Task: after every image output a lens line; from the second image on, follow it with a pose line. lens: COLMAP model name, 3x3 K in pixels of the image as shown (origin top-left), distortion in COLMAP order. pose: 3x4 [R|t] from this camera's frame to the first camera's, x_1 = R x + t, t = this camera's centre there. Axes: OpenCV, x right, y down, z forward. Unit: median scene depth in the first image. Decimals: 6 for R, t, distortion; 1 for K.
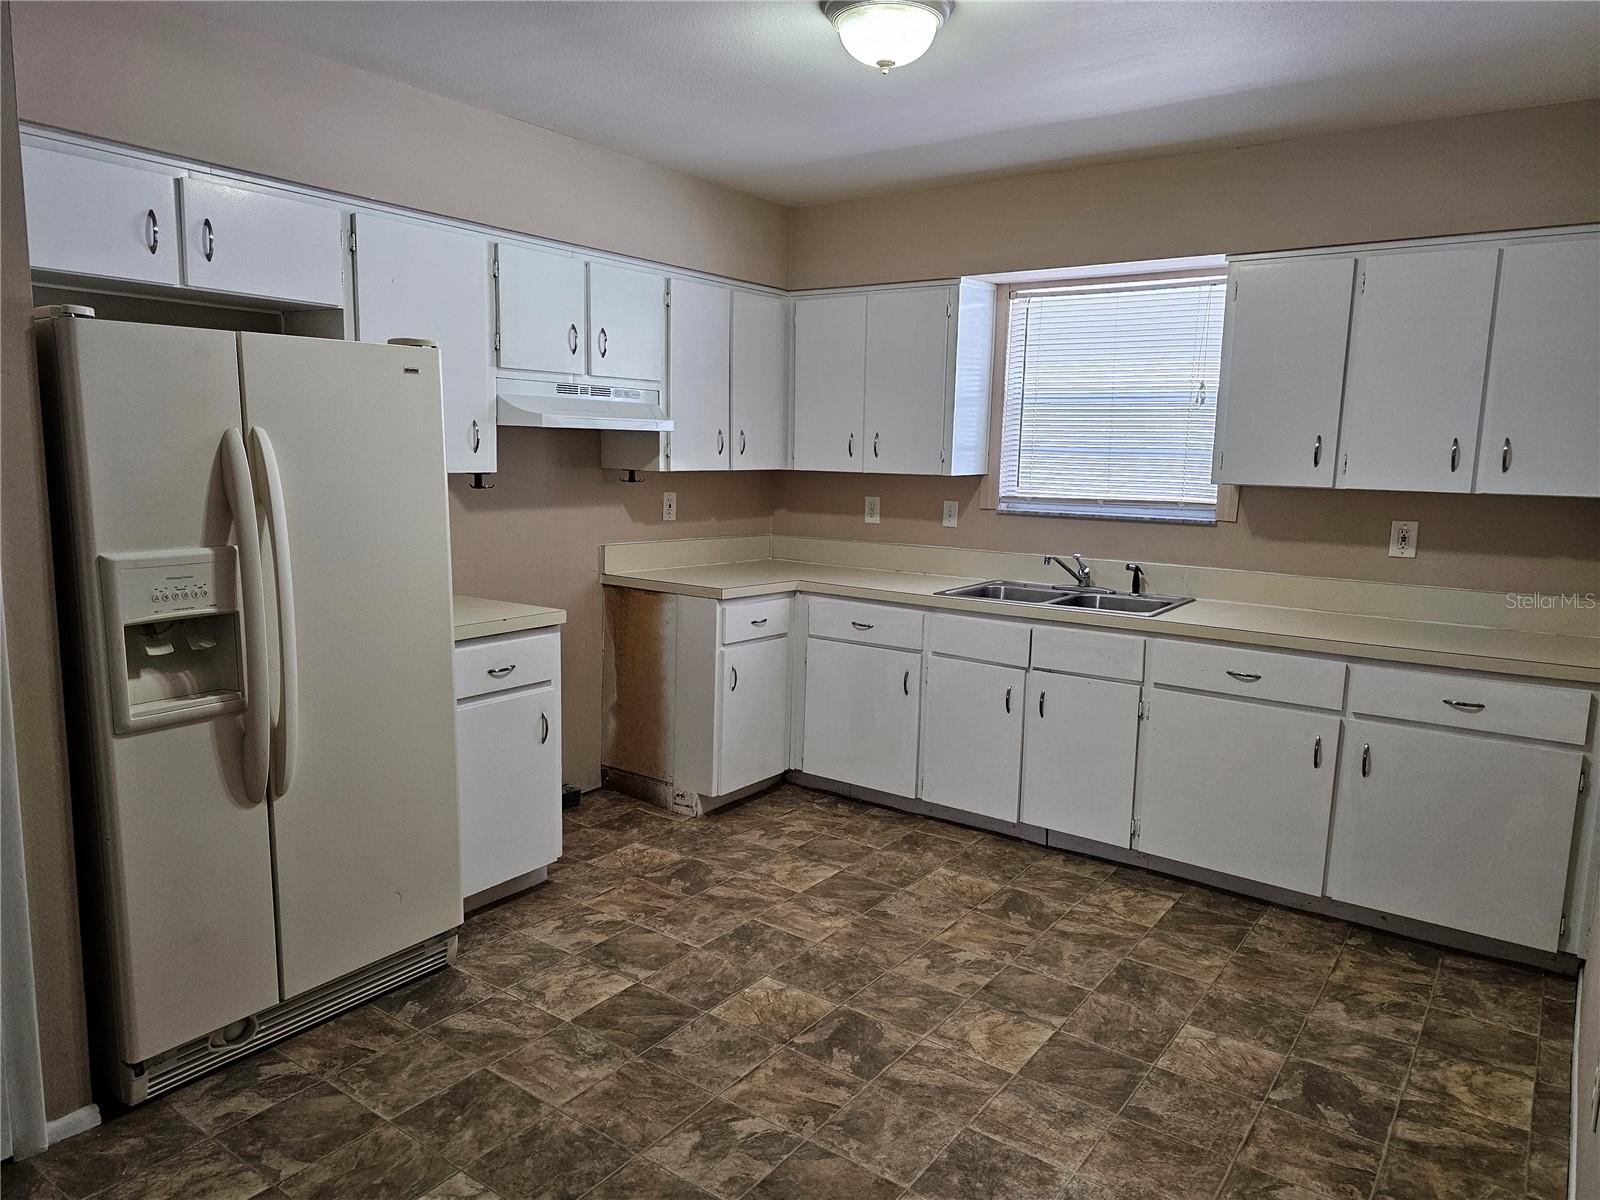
lens RADIAL K [[1084.5, 0, 805.1], [0, 1084.5, 611.0], [0, 0, 1]] dist [0.077132, -0.083238]
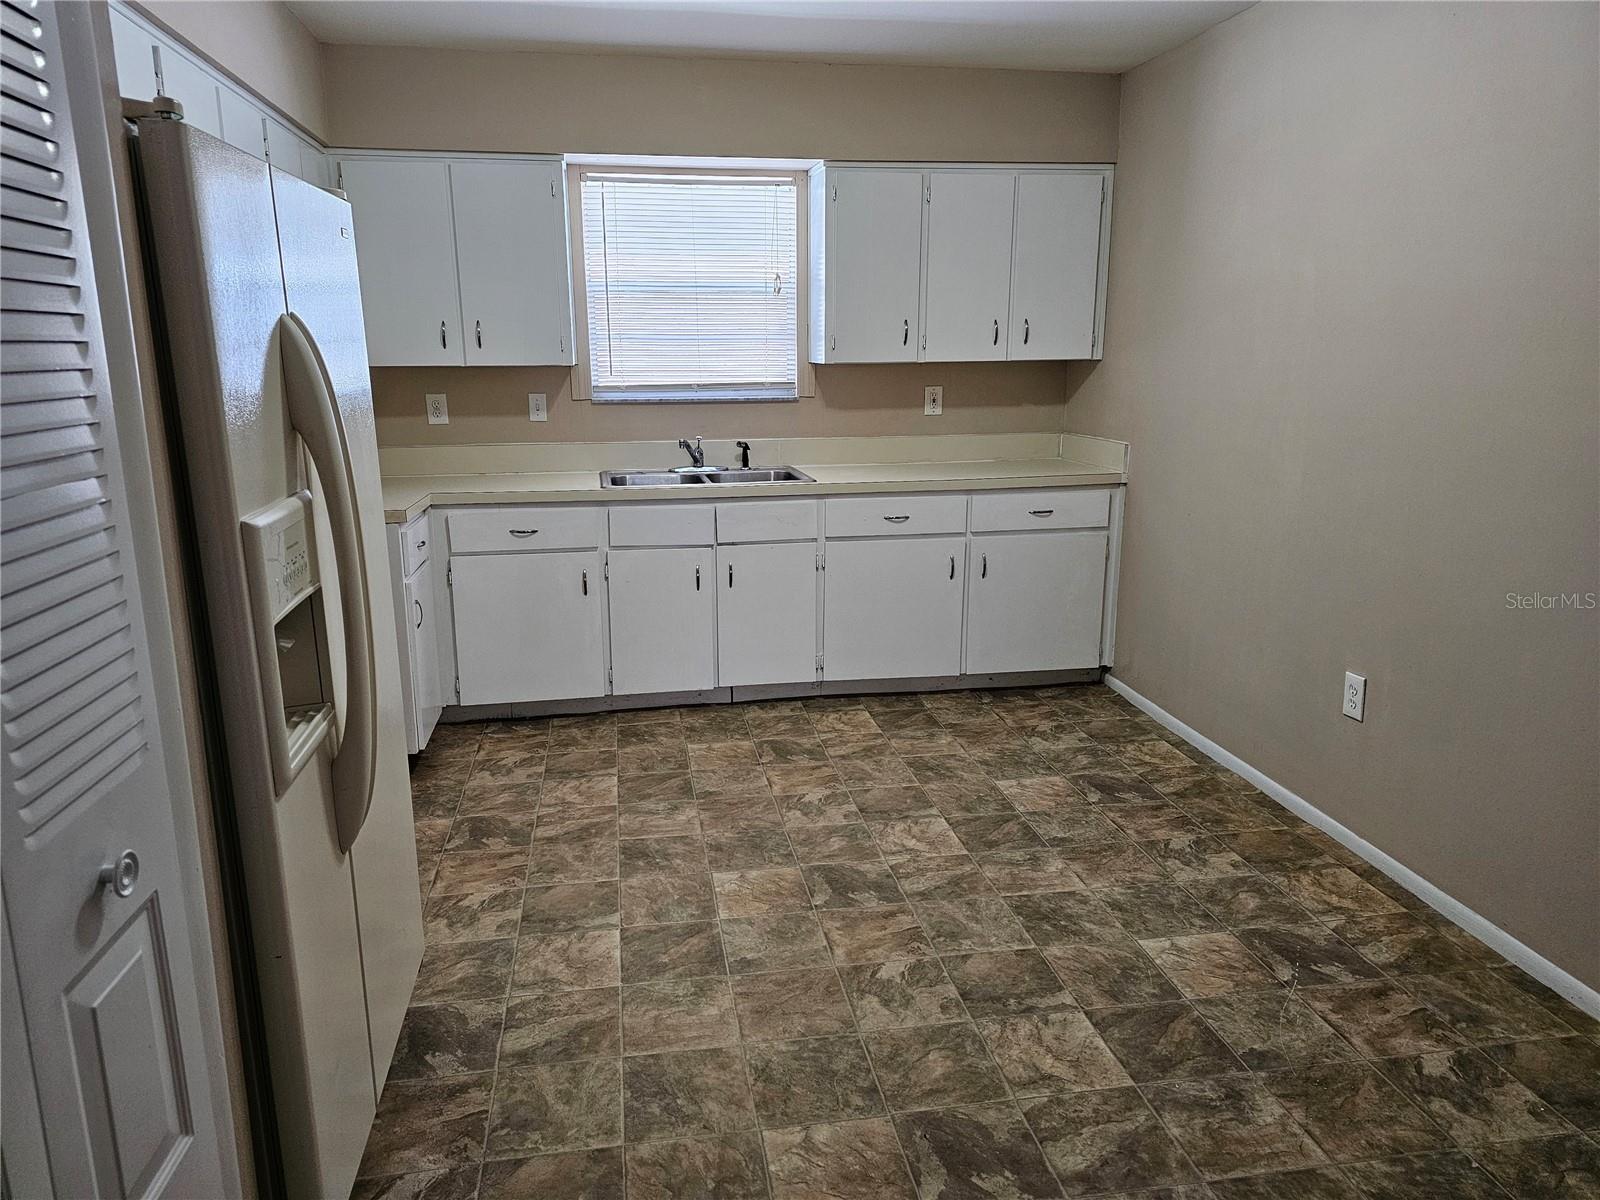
lens RADIAL K [[1073.9, 0, 800.0], [0, 1073.9, 600.0], [0, 0, 1]] dist [0.113240, -0.143485]
pose [[0.702331, -0.191263, 0.685675, -0.506098], [0.130540, 0.981499, 0.140070, -0.033878], [-0.699779, -0.008868, 0.714304, 0.194945]]
